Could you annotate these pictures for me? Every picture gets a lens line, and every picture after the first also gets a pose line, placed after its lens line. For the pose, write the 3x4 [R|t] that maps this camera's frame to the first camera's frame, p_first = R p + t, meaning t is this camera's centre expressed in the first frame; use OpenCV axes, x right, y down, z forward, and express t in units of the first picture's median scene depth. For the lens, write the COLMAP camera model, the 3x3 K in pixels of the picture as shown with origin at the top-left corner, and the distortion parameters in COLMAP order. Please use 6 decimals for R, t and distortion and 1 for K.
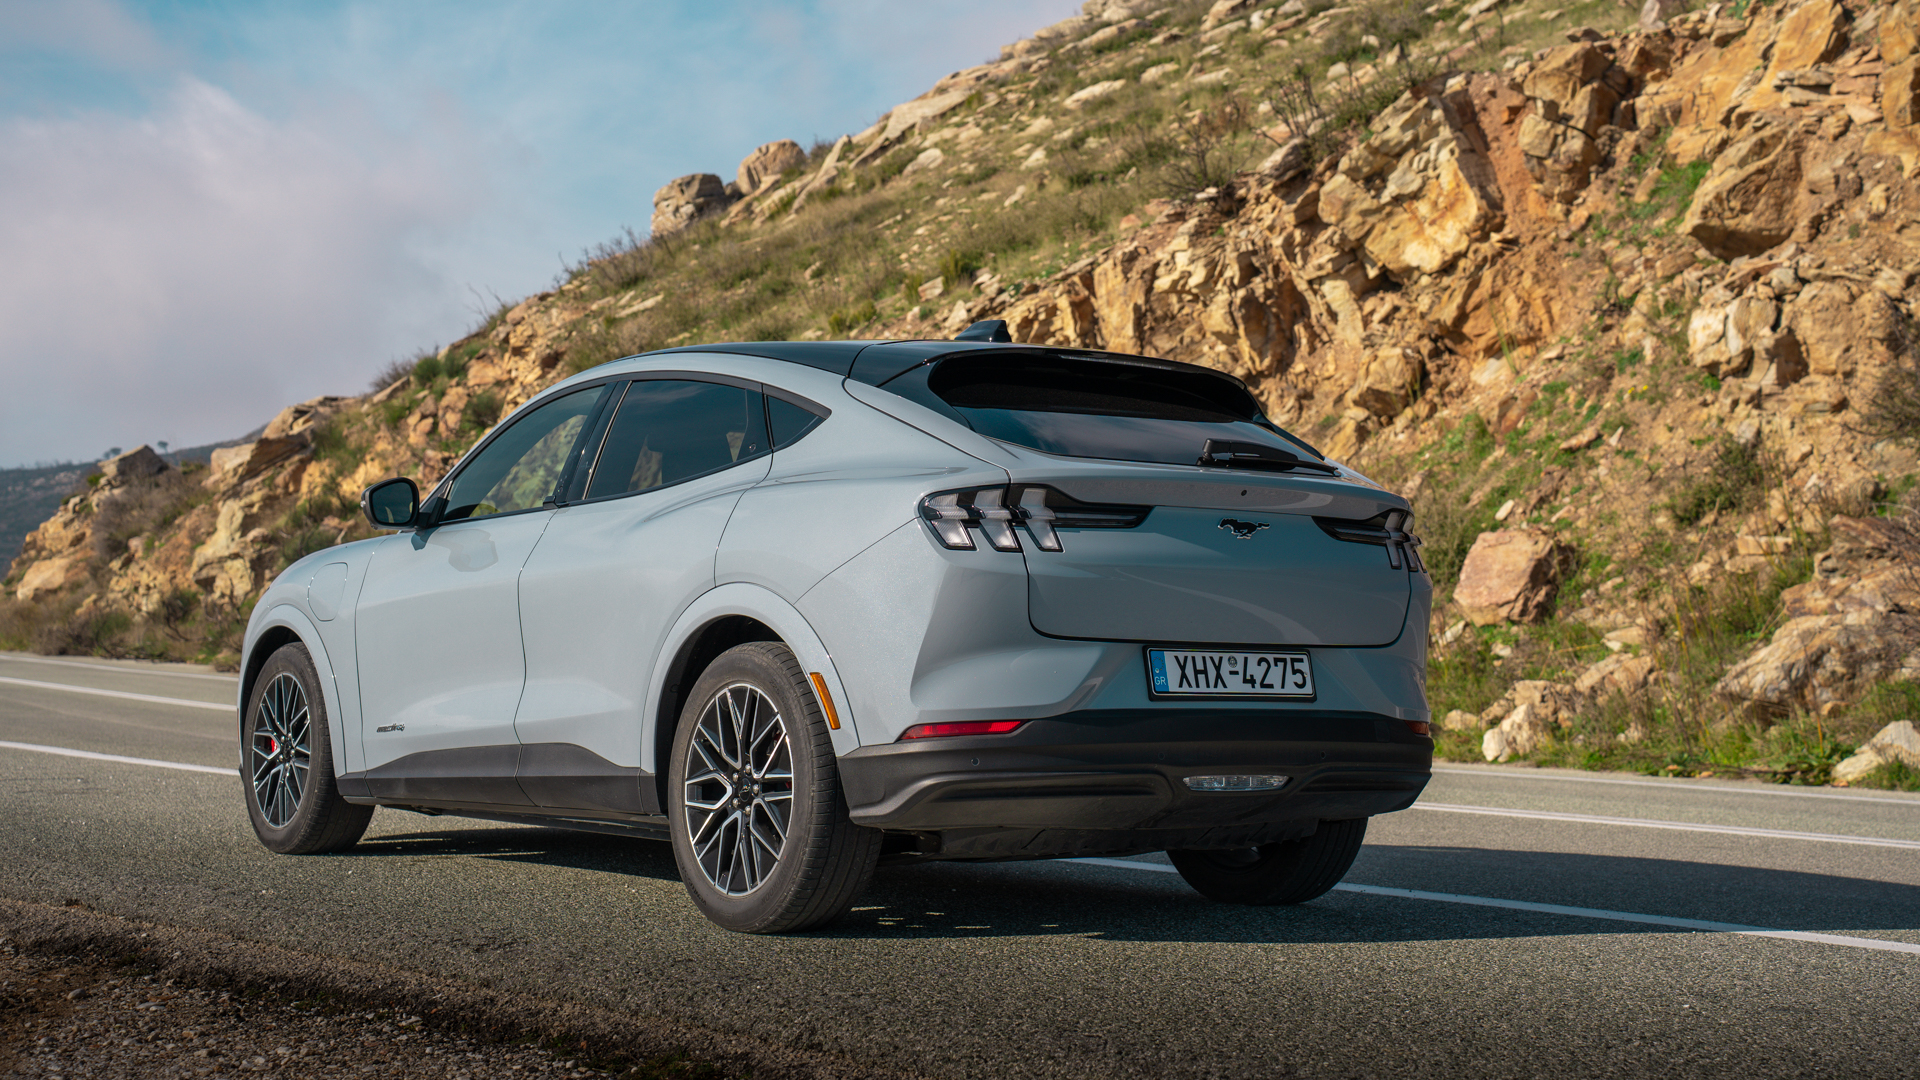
lens RADIAL K [[2490.3, 0, 959.9], [0, 2490.3, 542.2], [0, 0, 1]] dist [0.048022, 0.000000]
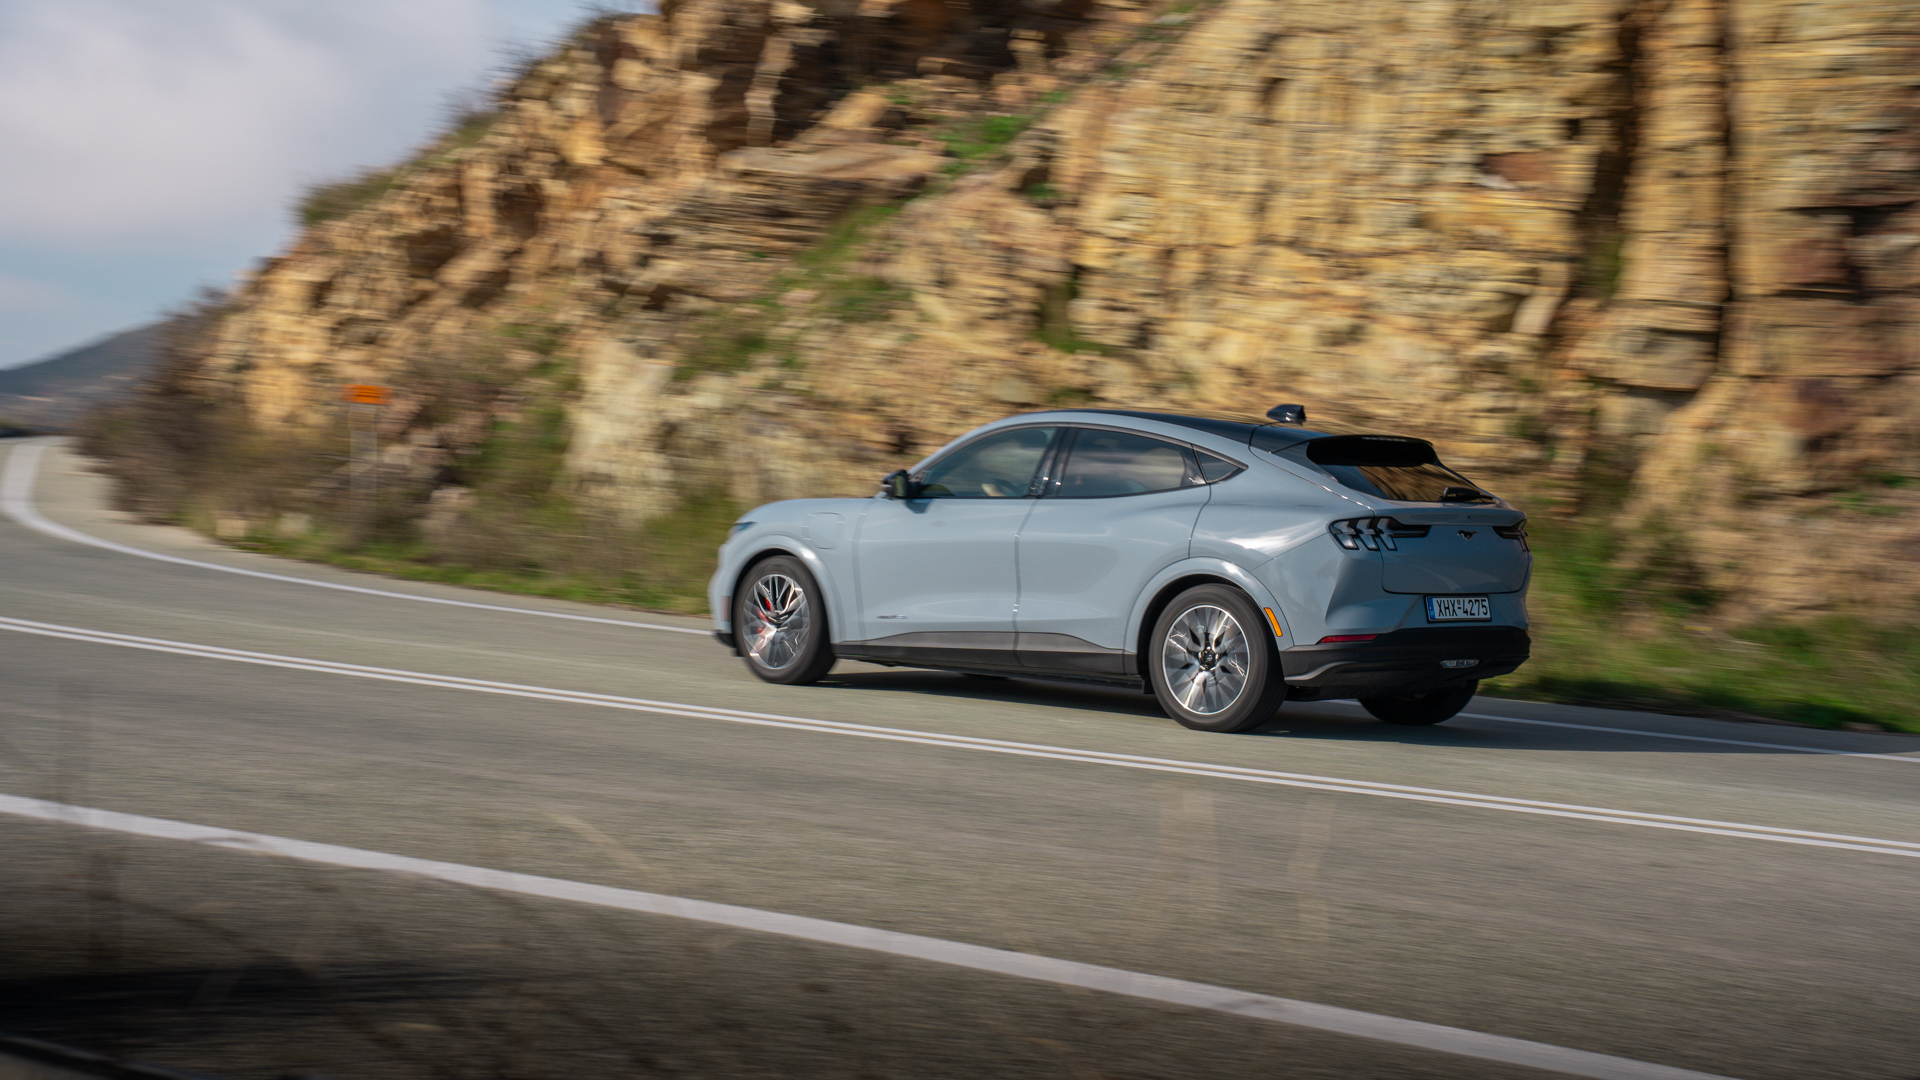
lens RADIAL K [[2878.3, 0, 961.2], [0, 2878.3, 537.9], [0, 0, 1]] dist [-0.007001, 0.000000]
pose [[0.985887, 0.018534, 0.166381, -0.665419], [-0.030978, 0.996886, 0.072515, -0.157566], [-0.164519, -0.076645, 0.983392, -1.180649]]
